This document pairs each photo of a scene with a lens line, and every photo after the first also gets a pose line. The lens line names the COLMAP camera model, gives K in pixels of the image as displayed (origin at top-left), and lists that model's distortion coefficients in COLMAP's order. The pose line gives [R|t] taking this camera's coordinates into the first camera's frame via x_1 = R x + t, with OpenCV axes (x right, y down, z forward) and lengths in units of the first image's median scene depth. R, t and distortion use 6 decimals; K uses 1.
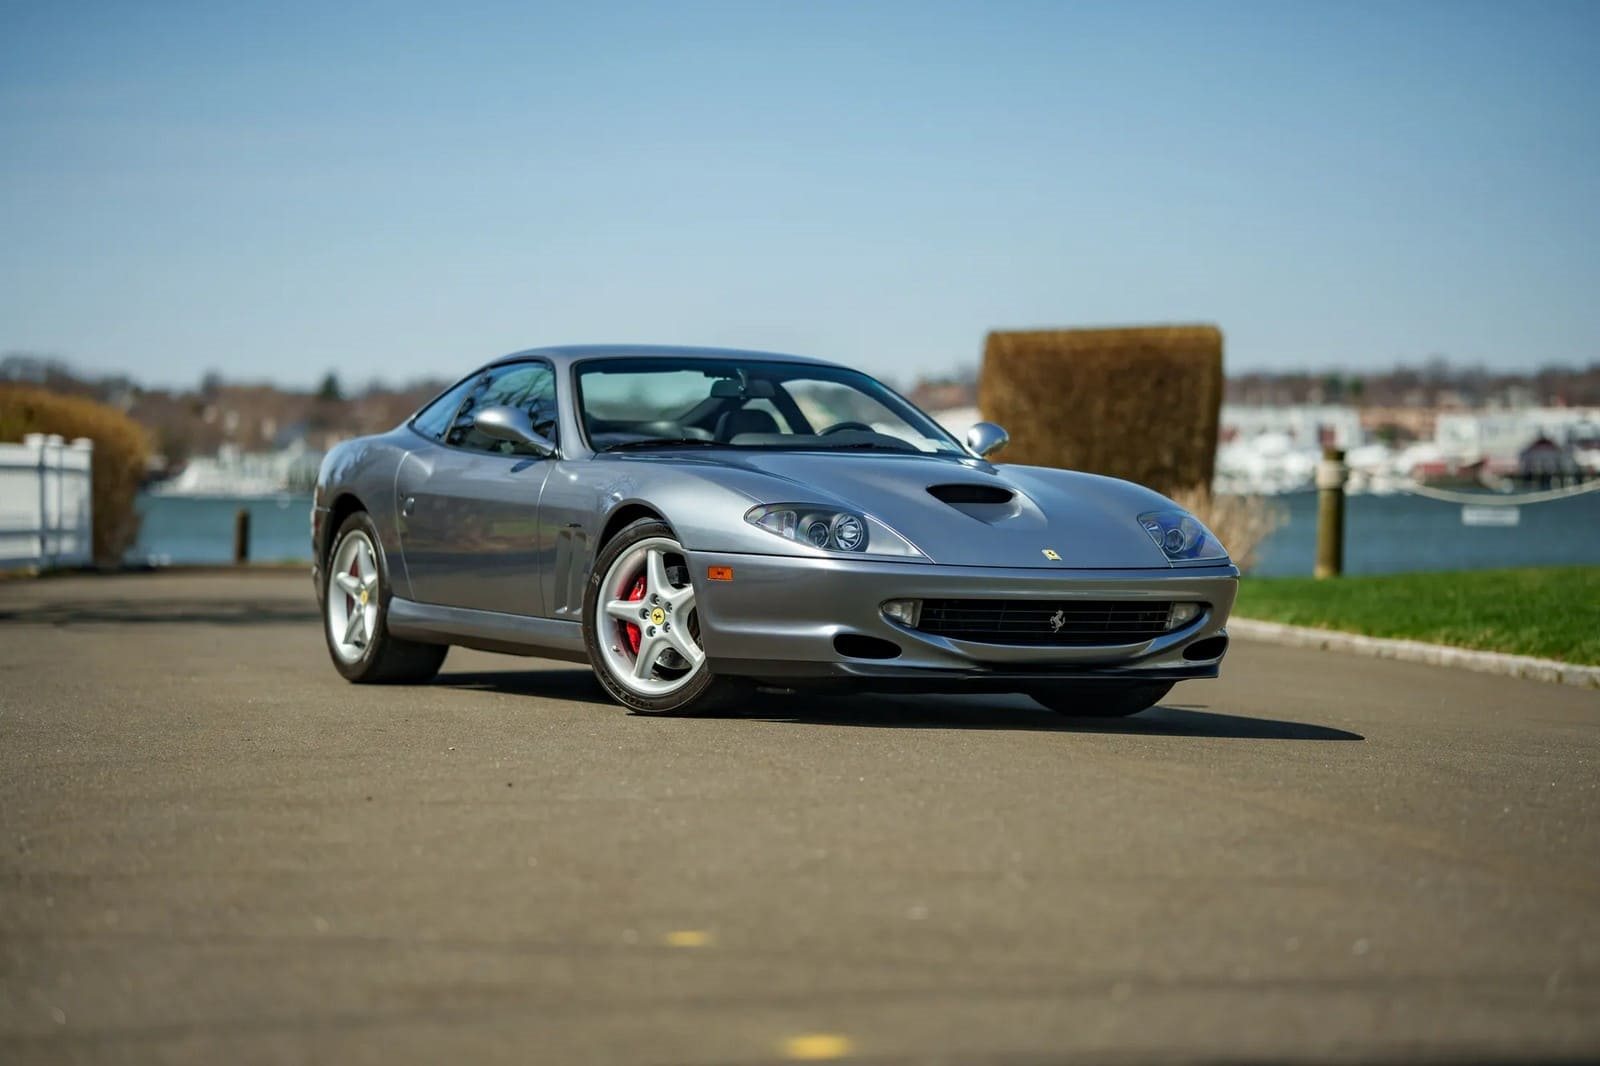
lens RADIAL K [[3965.9, 0, 797.1], [0, 3965.9, 533.1], [0, 0, 1]] dist [0.876782, 0.000000]
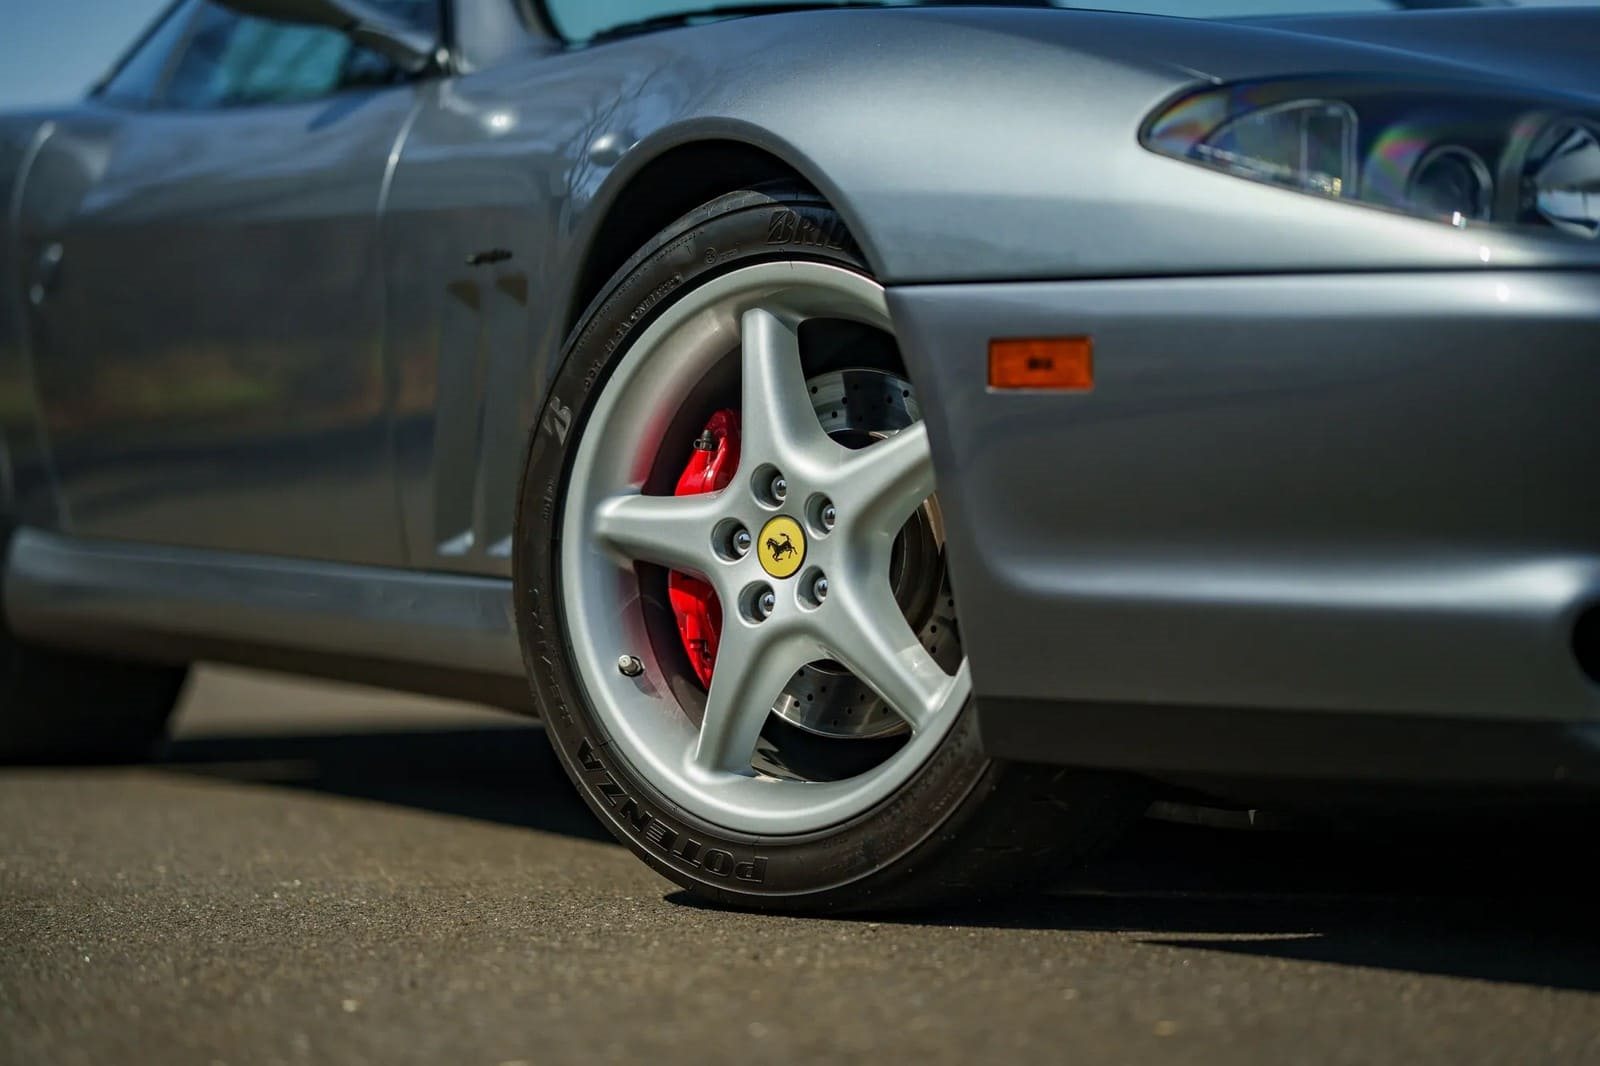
lens RADIAL K [[3965.9, 0, 872.5], [0, 3965.9, 521.1], [0, 0, 1]] dist [0.876782, 0.000000]
pose [[0.999930, -0.004743, 0.010851, -0.031265], [0.004834, 0.999953, -0.008388, 0.021205], [-0.010811, 0.008440, 0.999906, 0.714253]]
